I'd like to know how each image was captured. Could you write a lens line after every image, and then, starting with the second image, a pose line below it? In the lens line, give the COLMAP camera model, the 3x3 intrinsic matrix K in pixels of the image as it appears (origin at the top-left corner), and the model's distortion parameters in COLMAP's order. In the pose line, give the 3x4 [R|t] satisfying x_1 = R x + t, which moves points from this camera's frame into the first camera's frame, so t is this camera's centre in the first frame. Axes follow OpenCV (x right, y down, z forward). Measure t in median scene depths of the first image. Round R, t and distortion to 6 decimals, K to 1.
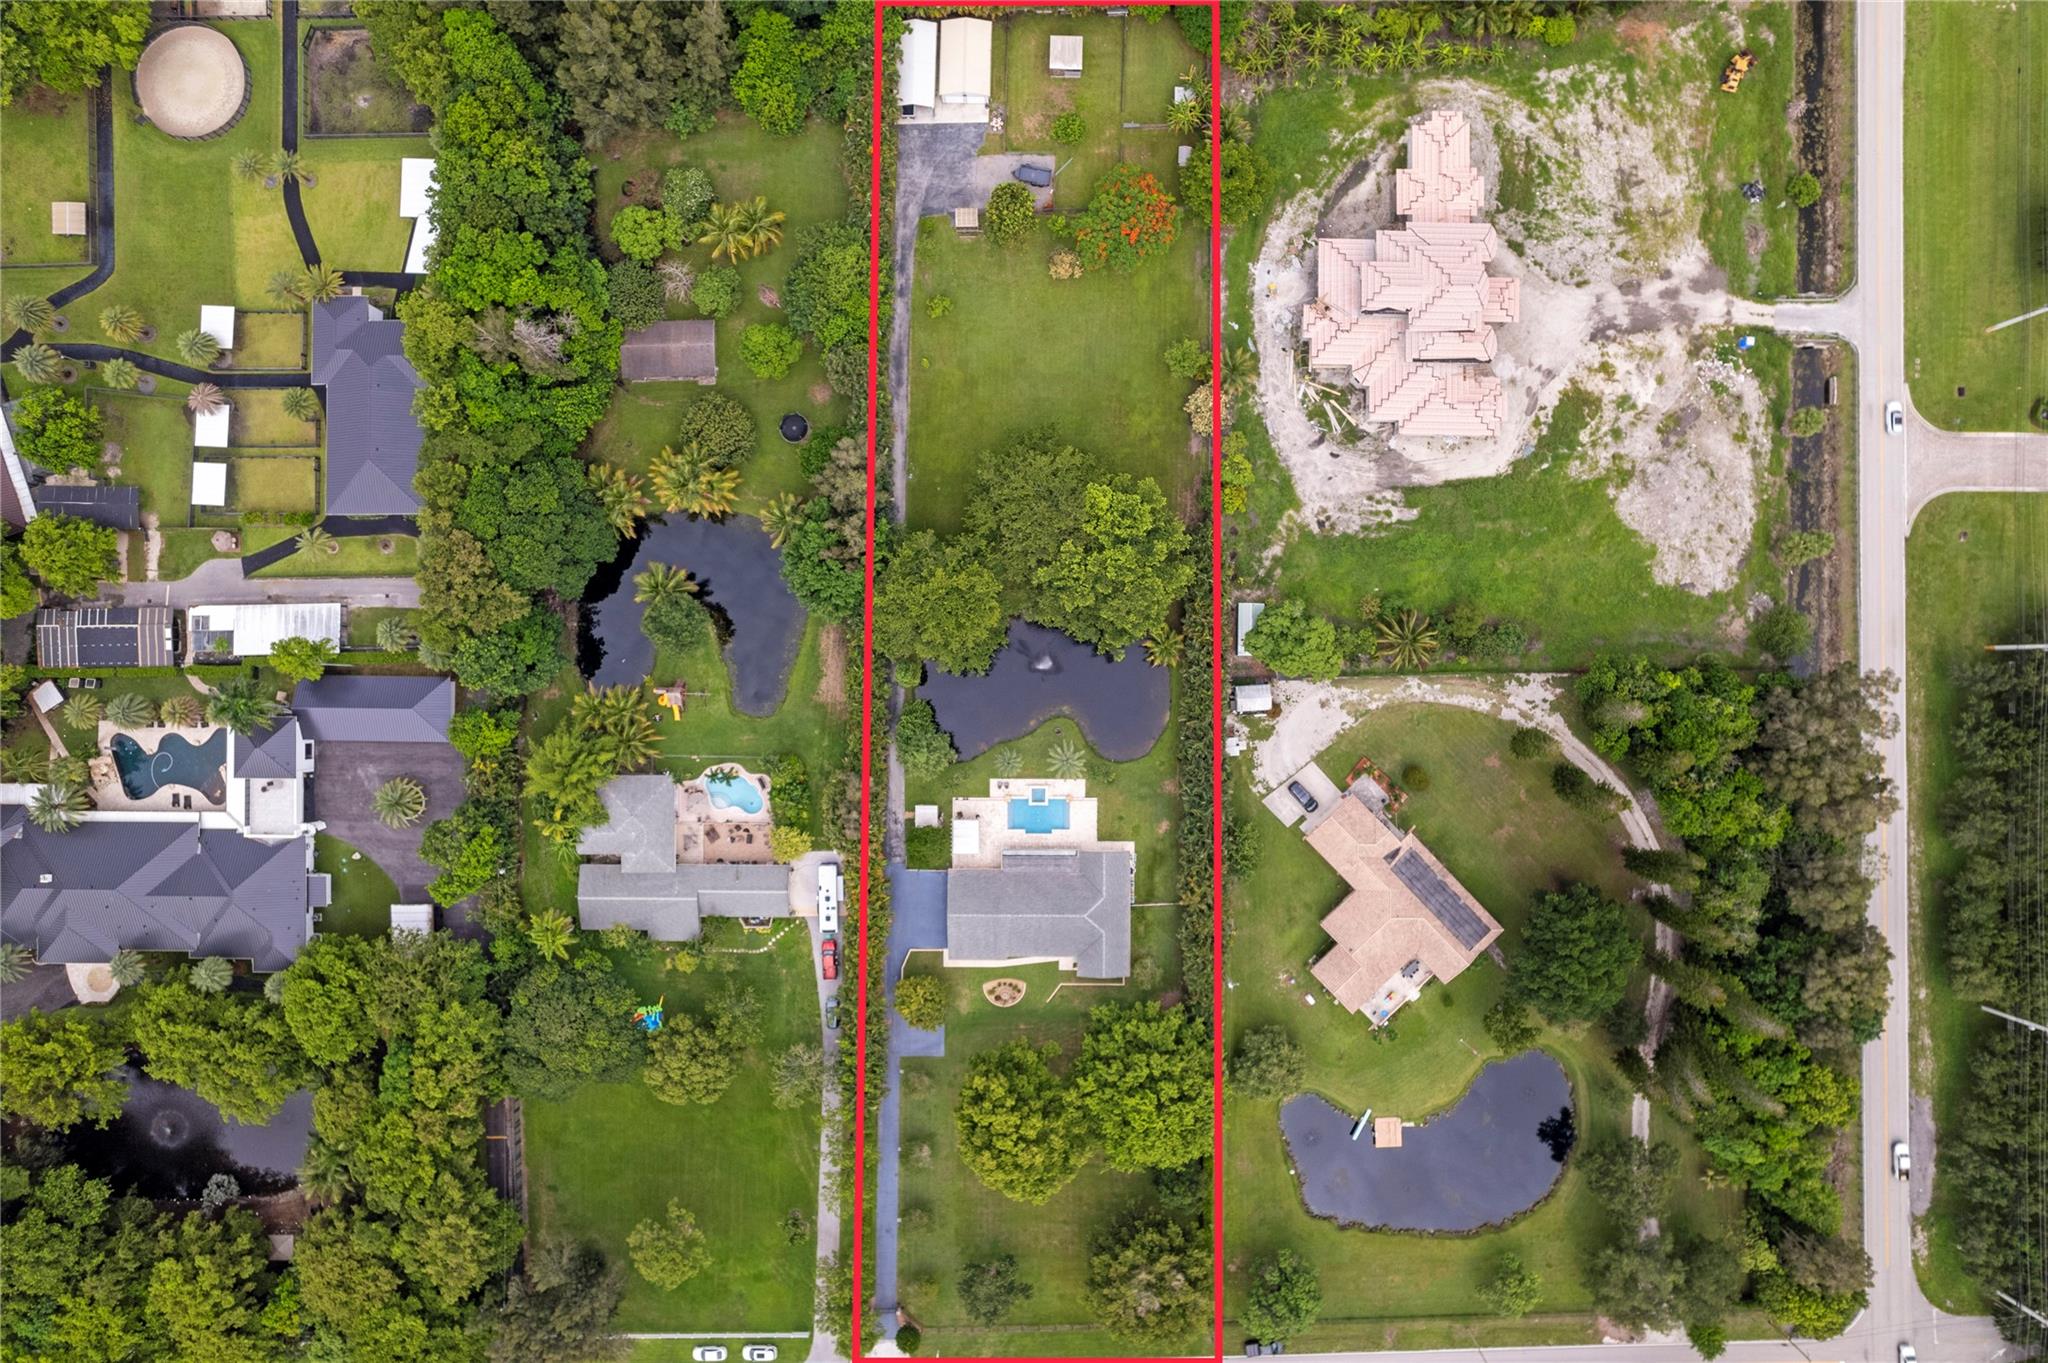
lens RADIAL K [[1309.0, 0, 1013.2], [0, 1309.0, 652.8], [0, 0, 1]] dist [-0.006444, 0.001033]
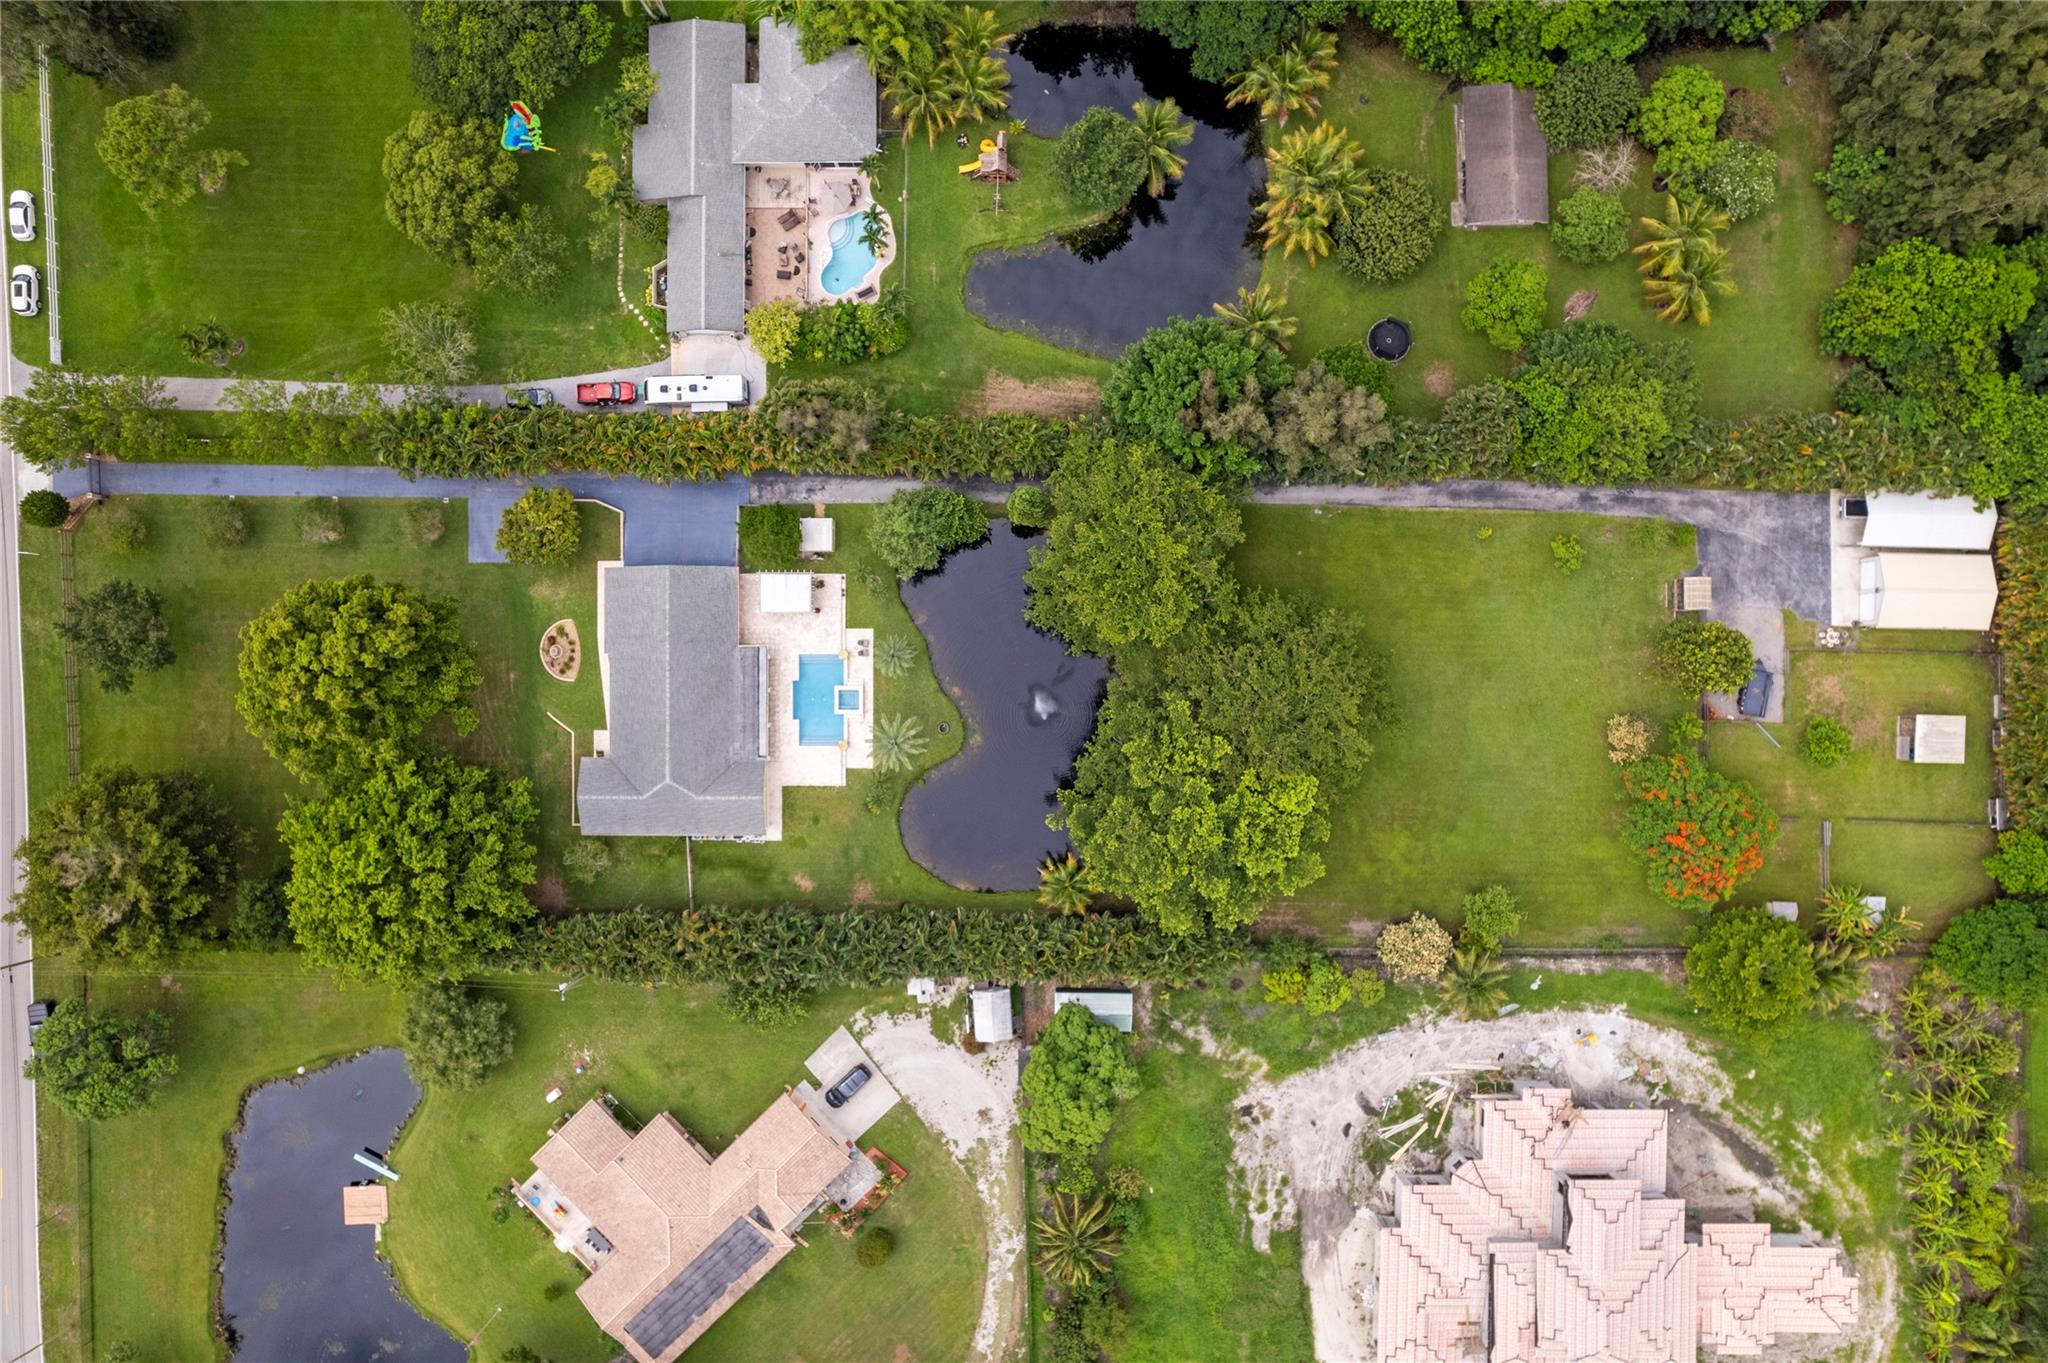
lens RADIAL K [[1309.0, 0, 1013.2], [0, 1309.0, 652.8], [0, 0, 1]] dist [-0.006444, 0.001033]
pose [[0.000733, 1.000000, -0.000676, -0.004646], [-0.999125, 0.000760, 0.041808, -0.004884], [0.041808, 0.000645, 0.999125, 0.322233]]
